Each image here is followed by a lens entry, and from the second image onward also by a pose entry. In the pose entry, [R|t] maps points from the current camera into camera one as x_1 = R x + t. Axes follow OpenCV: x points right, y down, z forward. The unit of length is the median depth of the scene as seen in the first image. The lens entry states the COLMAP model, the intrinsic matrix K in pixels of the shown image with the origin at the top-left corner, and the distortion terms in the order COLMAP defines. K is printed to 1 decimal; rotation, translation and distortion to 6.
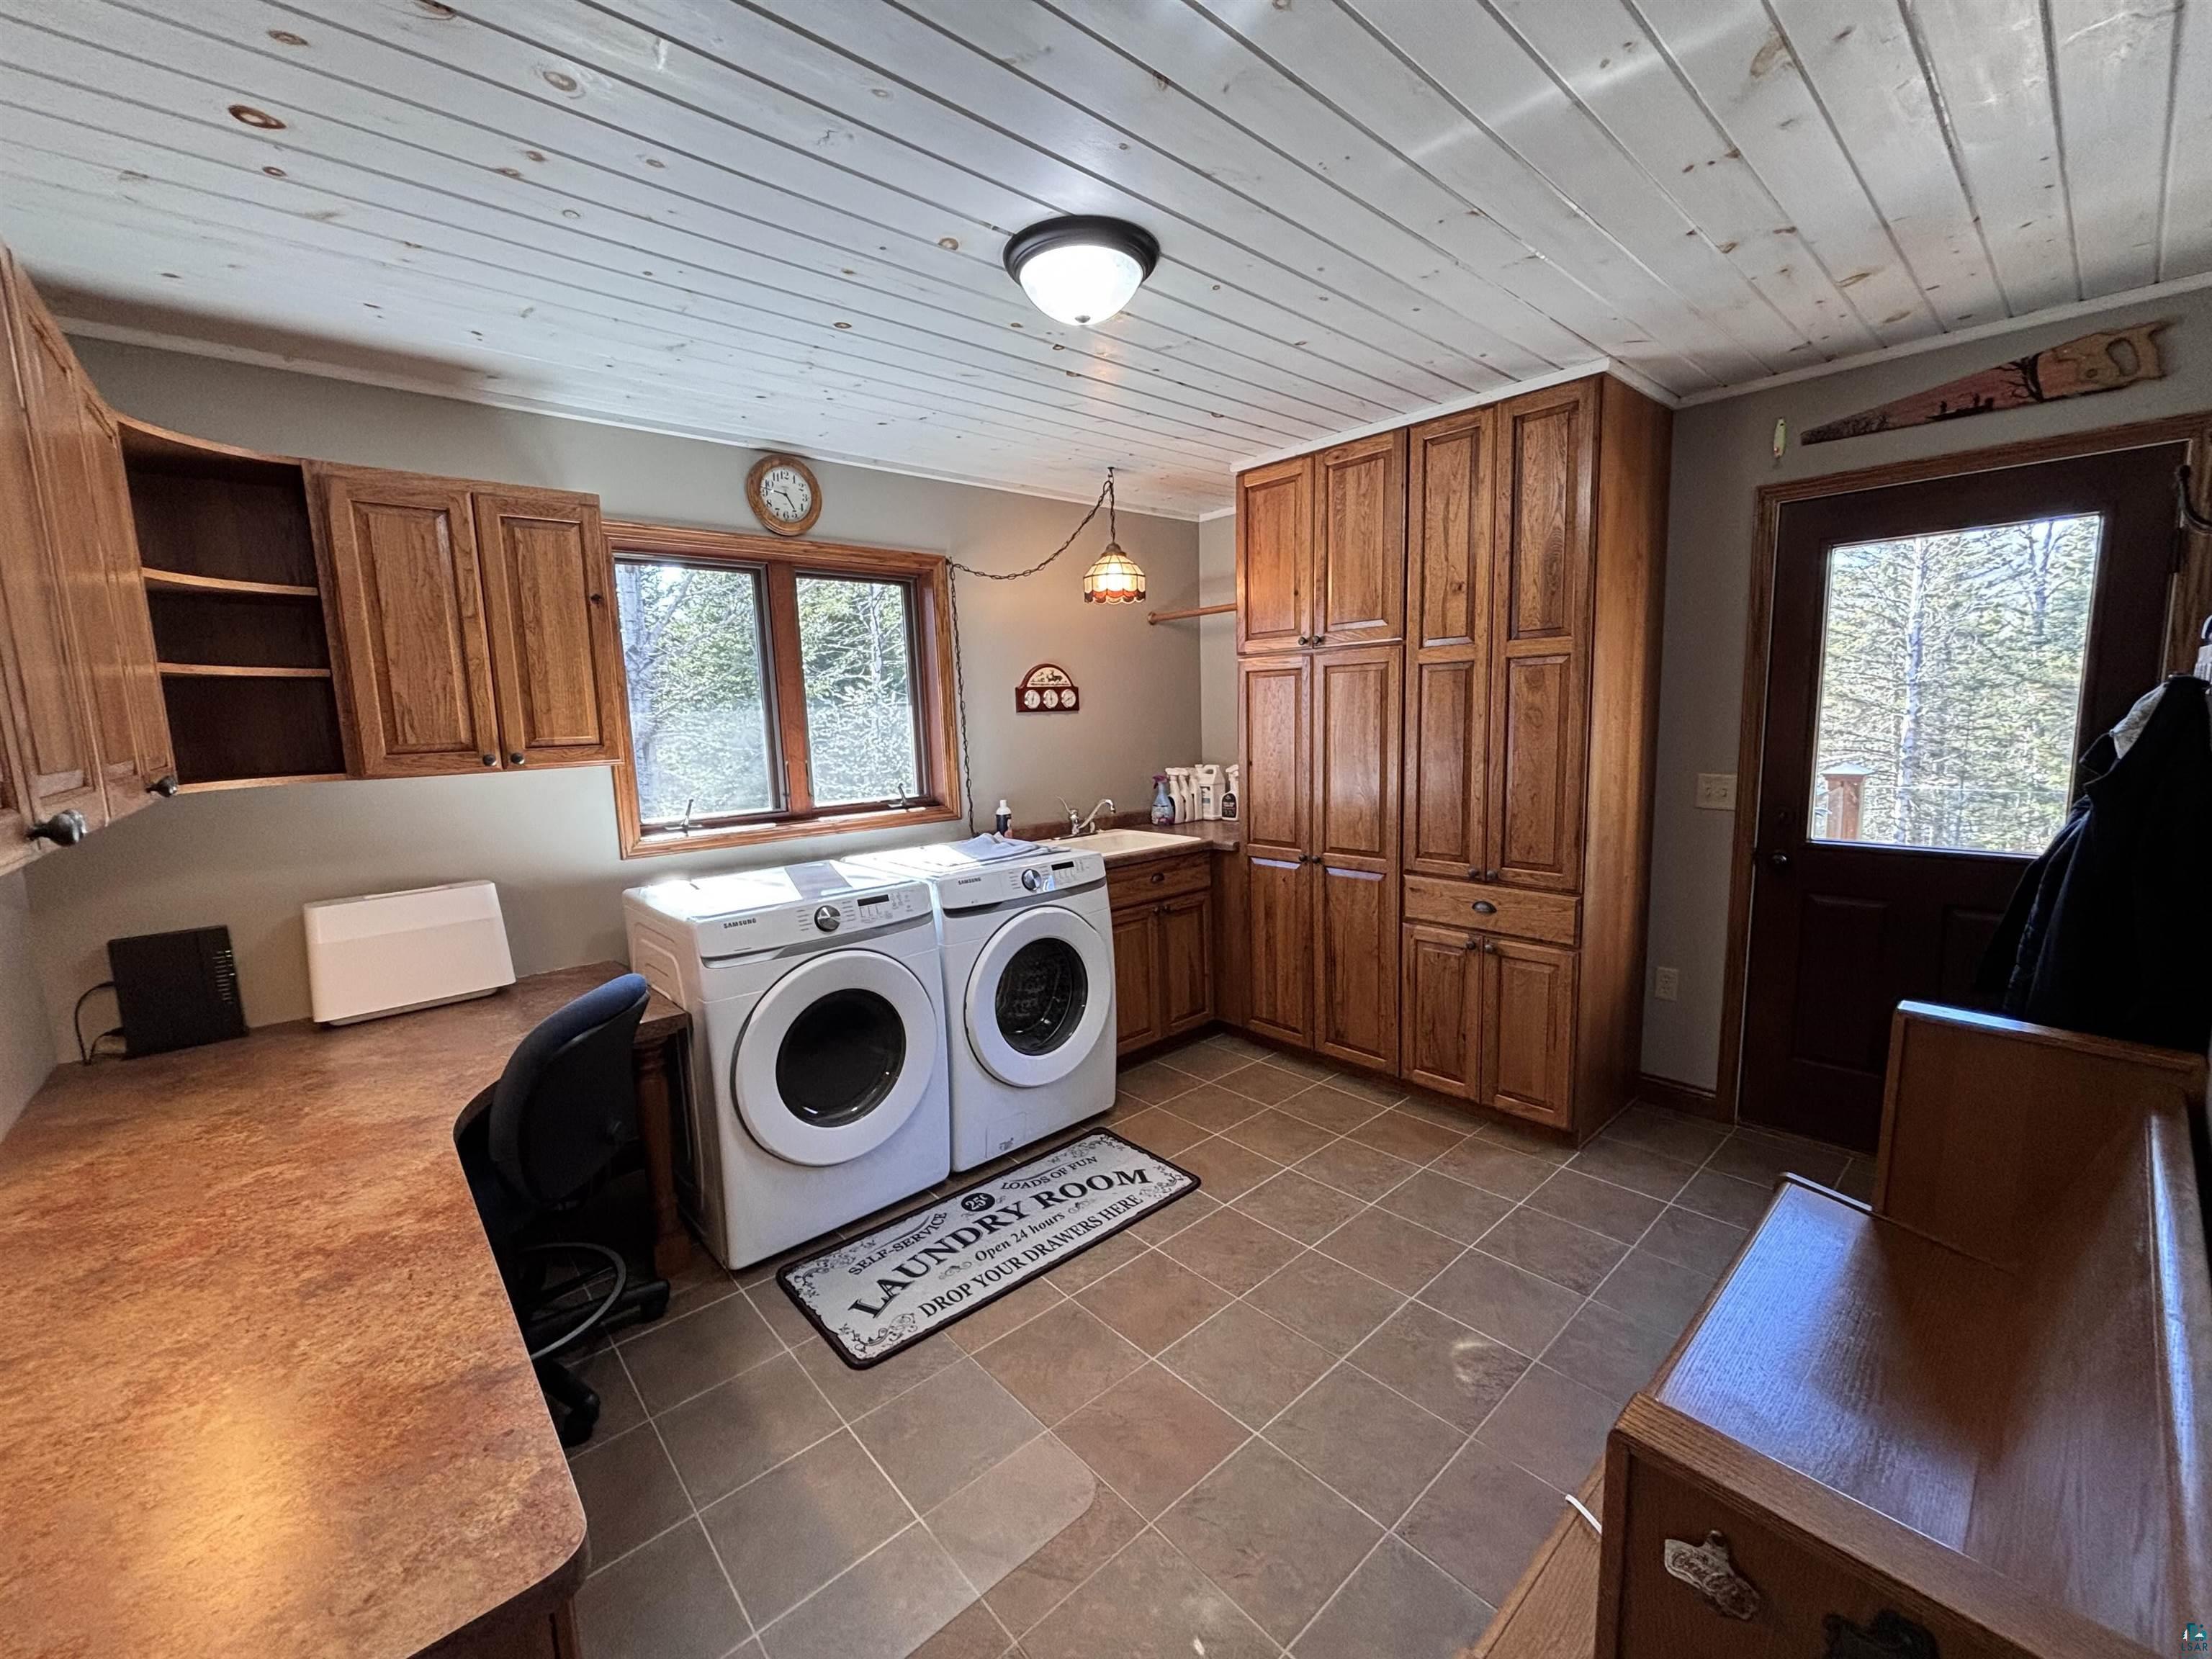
lens RADIAL K [[896.0, 0, 1104.4], [0, 896.0, 828.7], [0, 0, 1]] dist [0.008378, 0.000464]
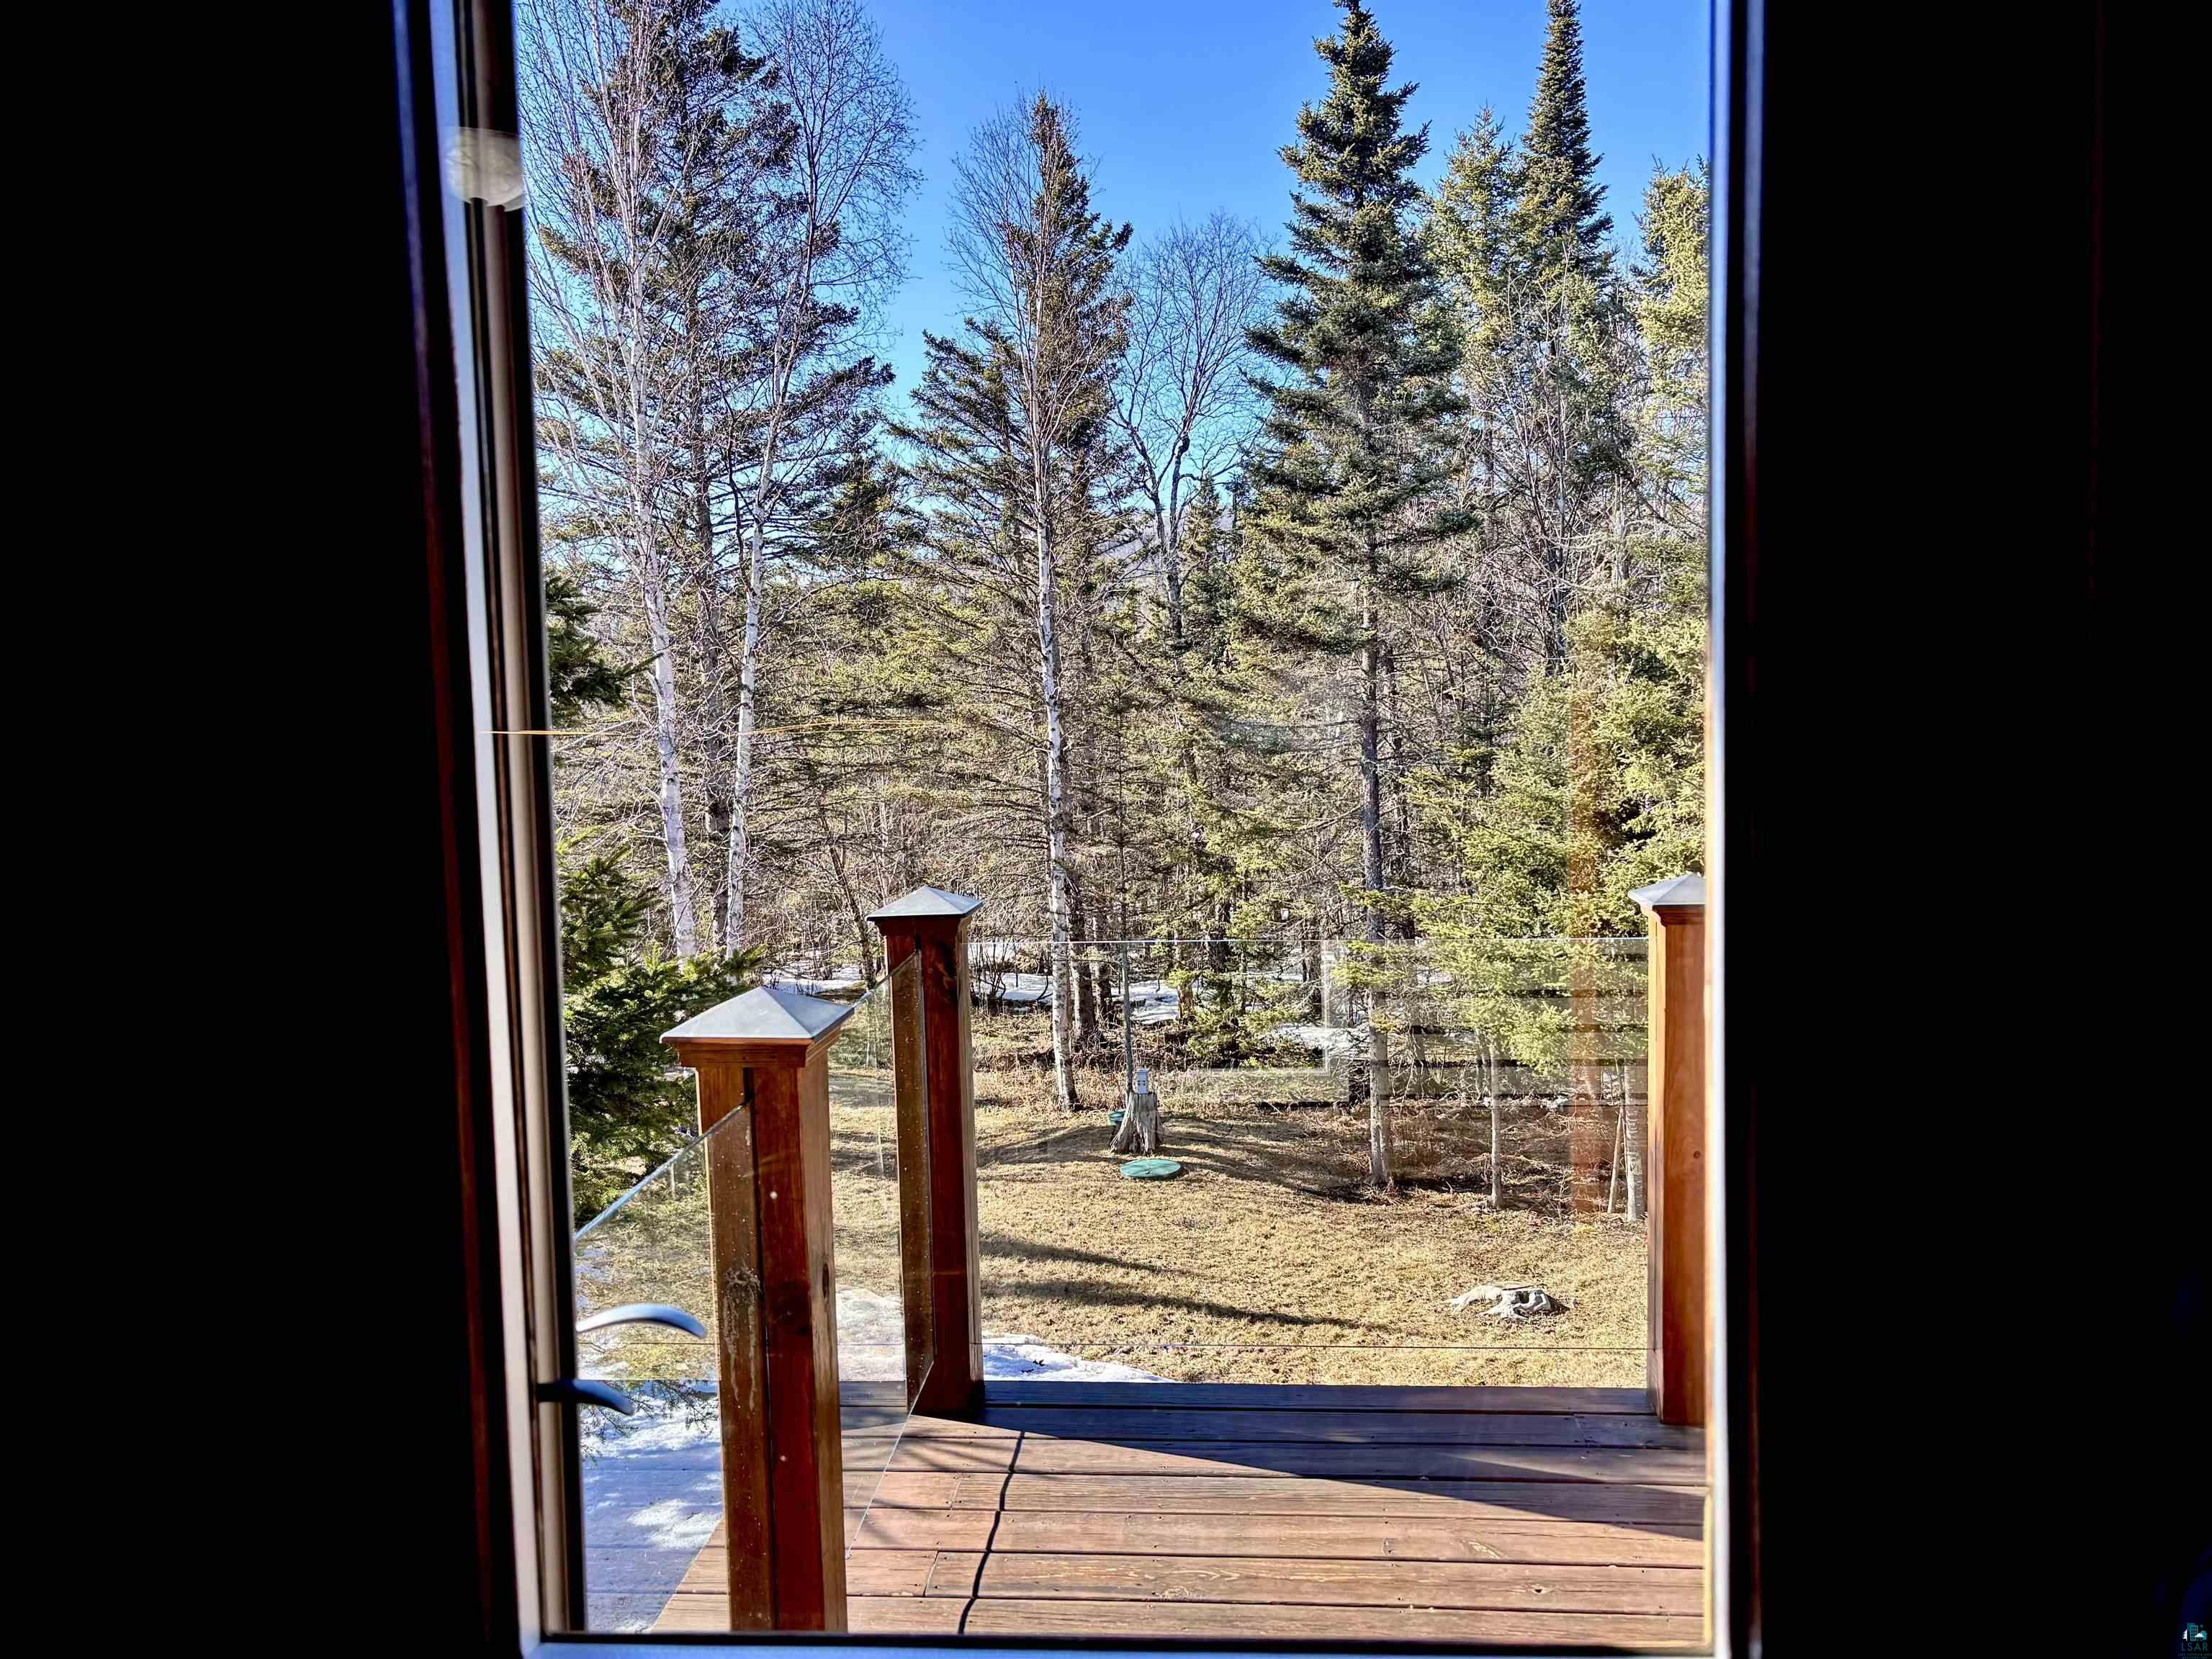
lens RADIAL K [[1612.4, 0, 1108.3], [0, 1612.4, 831.2], [0, 0, 1]] dist [-0.007504, -0.000914]
pose [[0.728340, -0.042122, 0.683920, 0.118791], [0.093081, 0.994939, -0.037849, -0.019322], [-0.678864, 0.091227, 0.728575, 0.126413]]
